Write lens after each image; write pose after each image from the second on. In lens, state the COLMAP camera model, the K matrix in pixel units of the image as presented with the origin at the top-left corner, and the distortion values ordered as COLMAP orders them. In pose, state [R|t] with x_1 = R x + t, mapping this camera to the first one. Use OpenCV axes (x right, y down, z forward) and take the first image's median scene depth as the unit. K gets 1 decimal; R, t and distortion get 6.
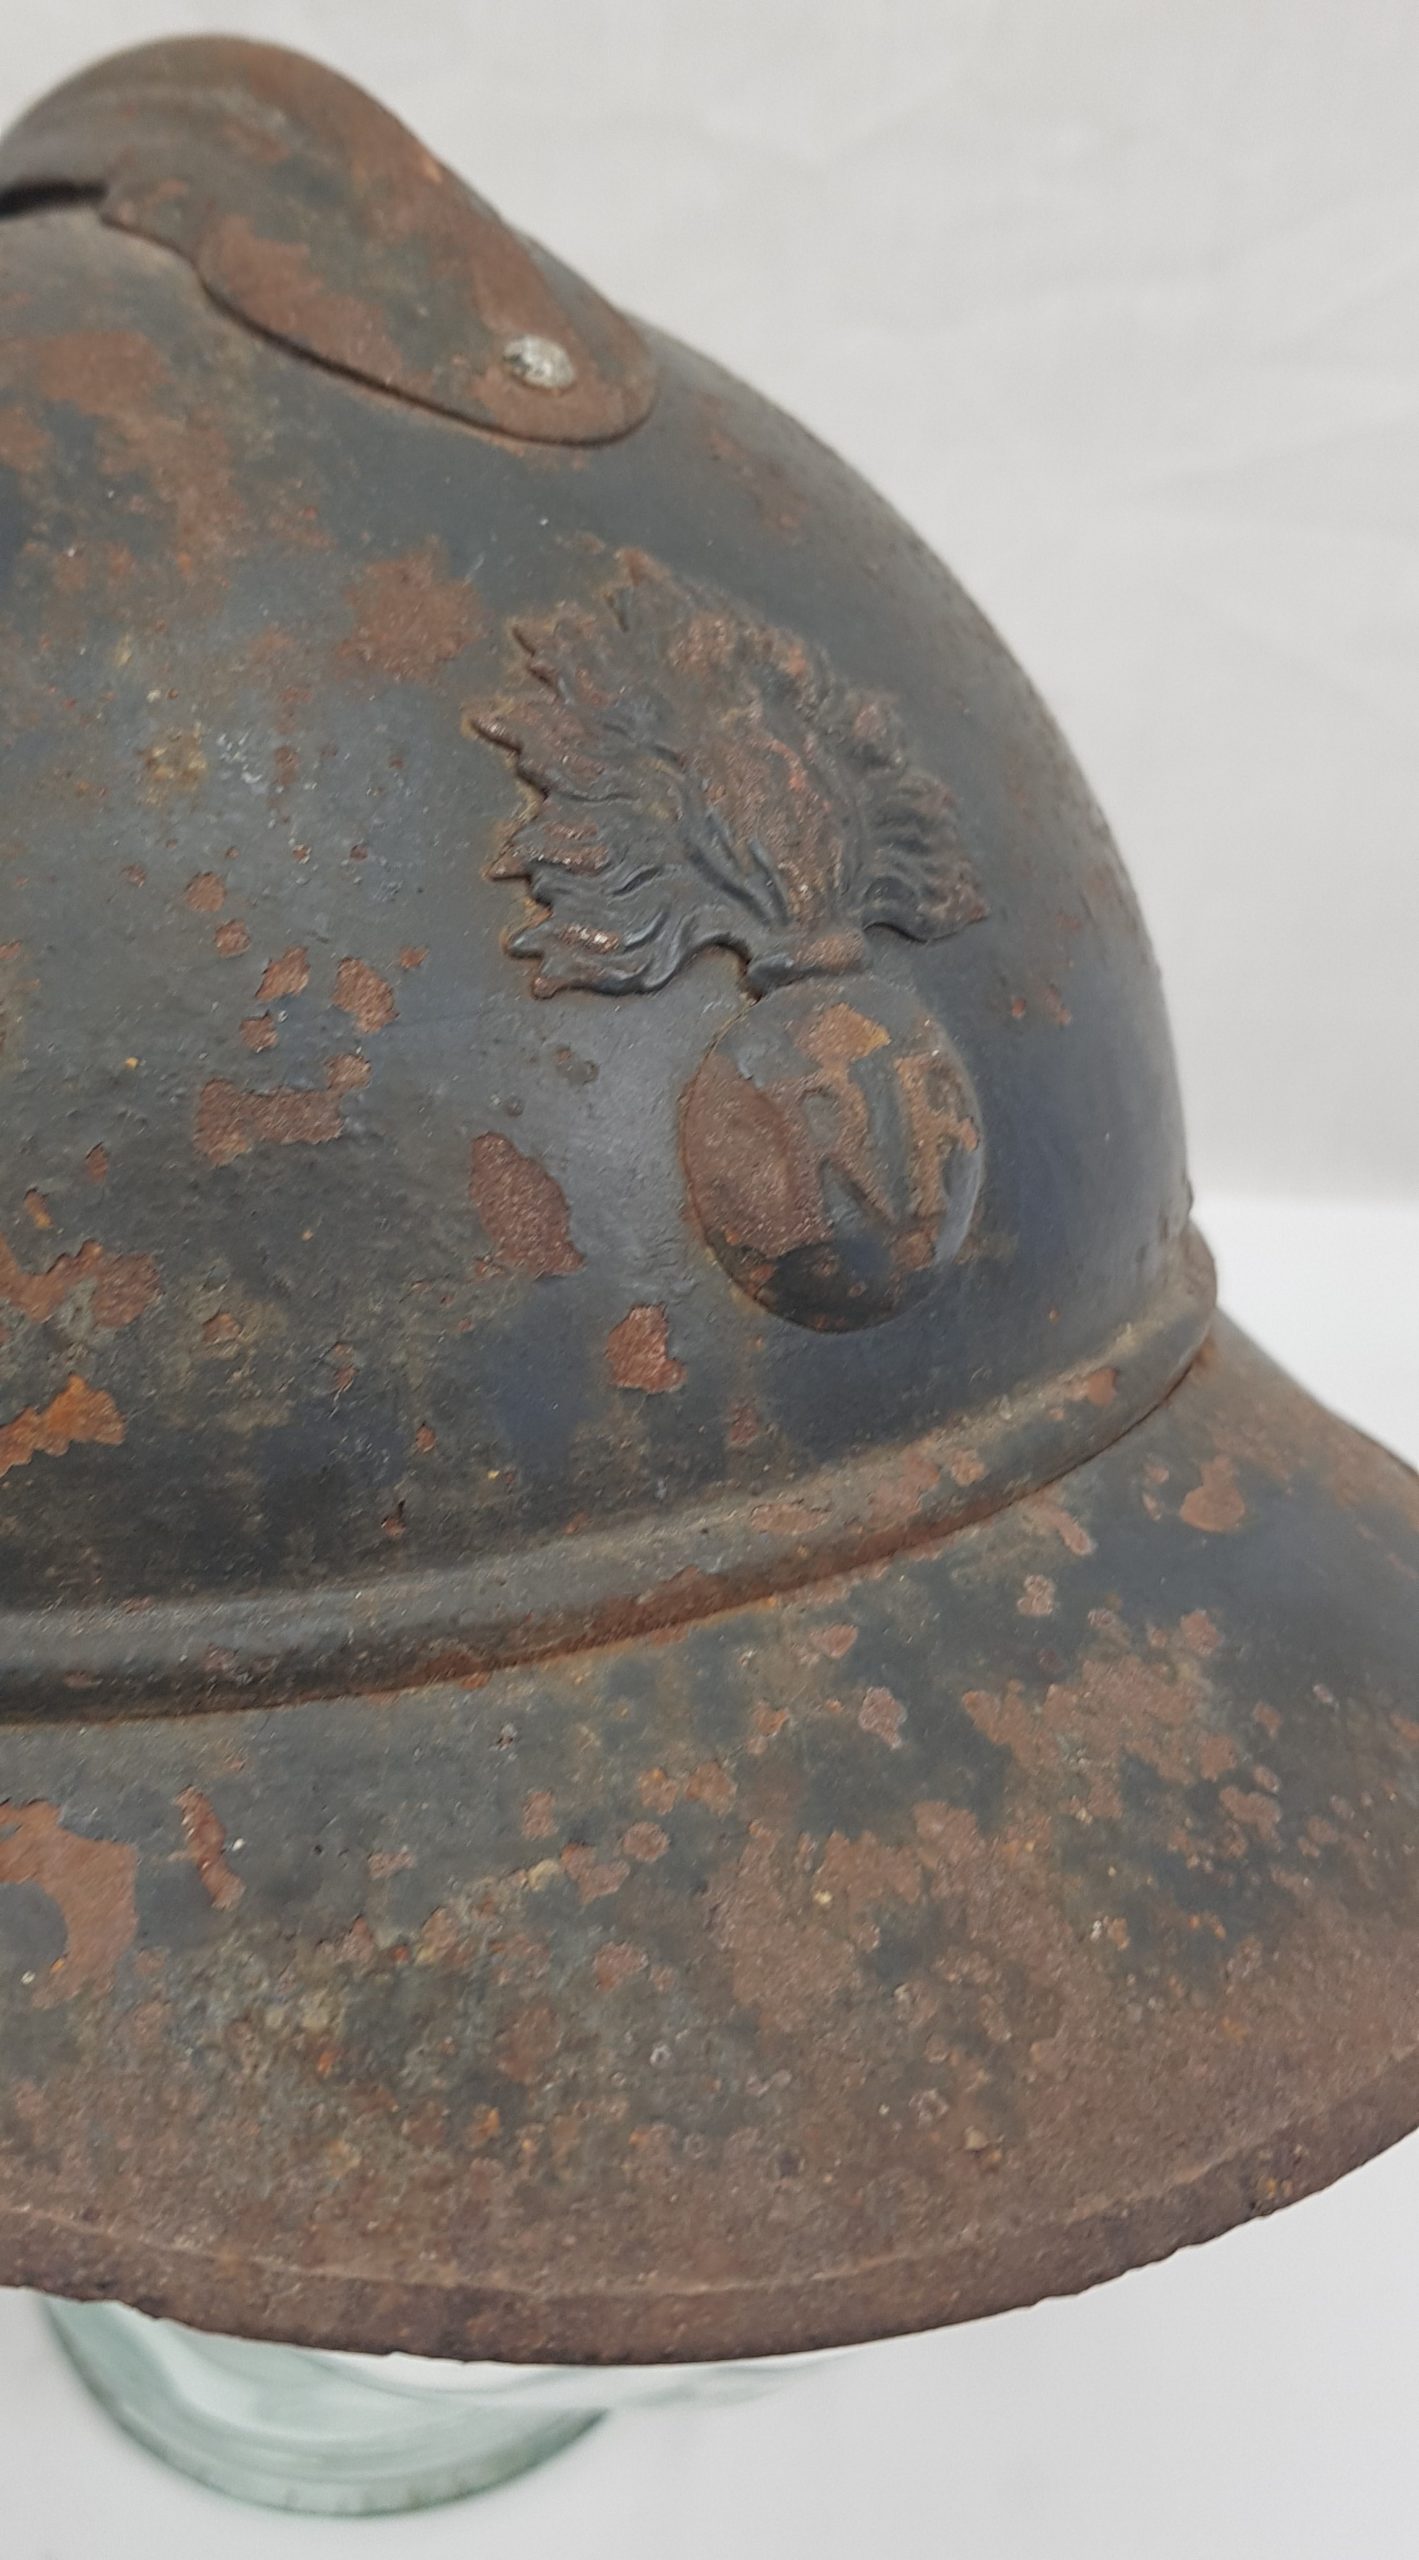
lens RADIAL K [[2080.3, 0, 711.5], [0, 2080.3, 1113.8], [0, 0, 1]] dist [0.088624, -0.225524]
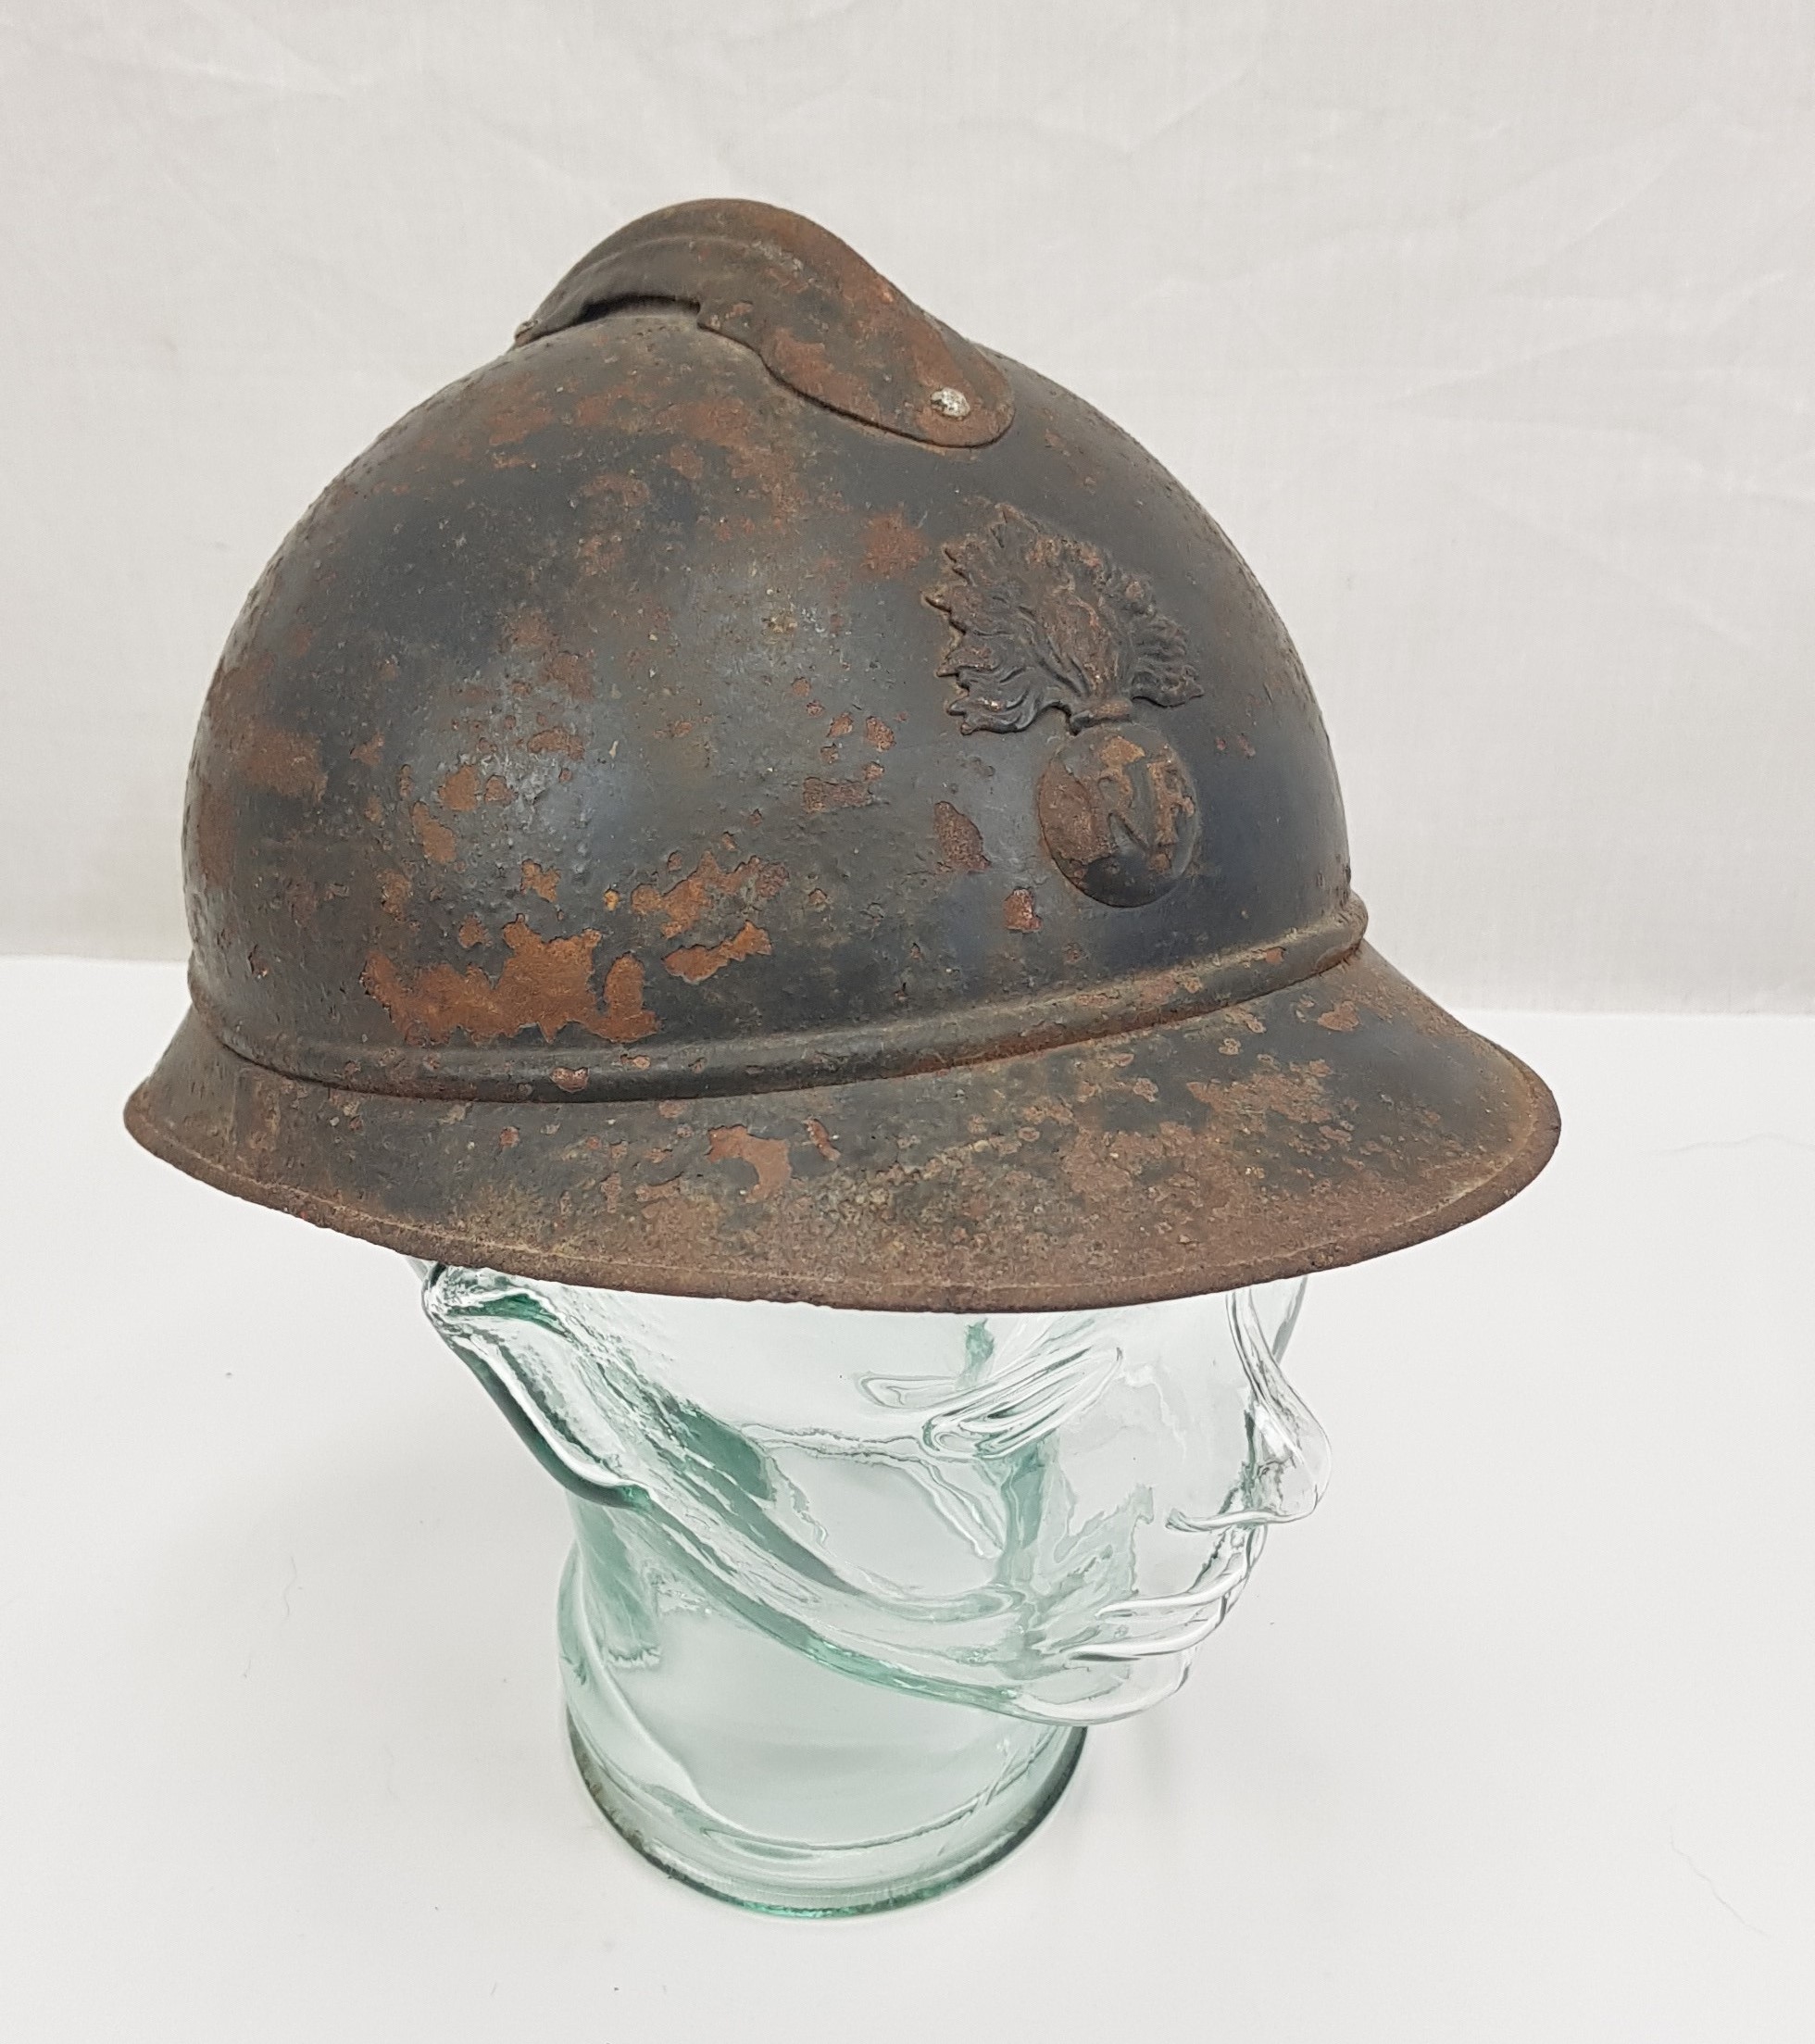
lens RADIAL K [[1921.2, 0, 907.5], [0, 1921.2, 1022.0], [0, 0, 1]] dist [0.049297, -0.001712]
pose [[0.996342, -0.023956, -0.082031, 0.007201], [0.025631, 0.999483, 0.019428, 0.181313], [0.081524, -0.021459, 0.996440, -0.842479]]
